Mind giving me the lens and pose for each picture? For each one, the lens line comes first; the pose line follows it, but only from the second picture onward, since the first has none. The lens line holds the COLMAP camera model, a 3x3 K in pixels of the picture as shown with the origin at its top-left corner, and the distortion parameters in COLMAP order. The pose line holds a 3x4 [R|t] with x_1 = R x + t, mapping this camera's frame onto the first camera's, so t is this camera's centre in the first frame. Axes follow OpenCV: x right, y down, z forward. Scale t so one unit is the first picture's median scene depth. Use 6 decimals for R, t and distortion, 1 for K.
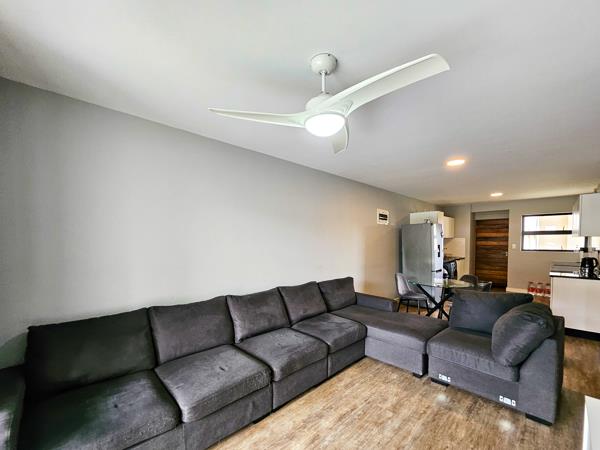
lens RADIAL K [[246.0, 0, 299.5], [0, 246.0, 255.1], [0, 0, 1]] dist [0.000924, 0.000095]
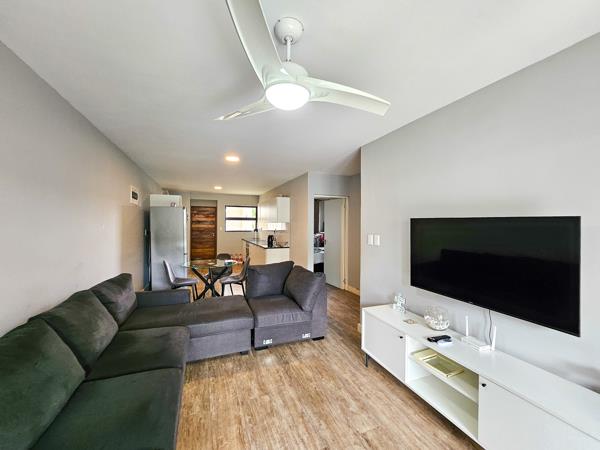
lens RADIAL K [[237.4, 0, 300.0], [0, 237.4, 225.0], [0, 0, 1]] dist [0.000443, -0.000039]
pose [[0.399313, 0.002401, 0.916811, -0.341815], [0.044392, 0.998773, -0.021950, -0.023237], [-0.915739, 0.049464, 0.398717, 0.329599]]
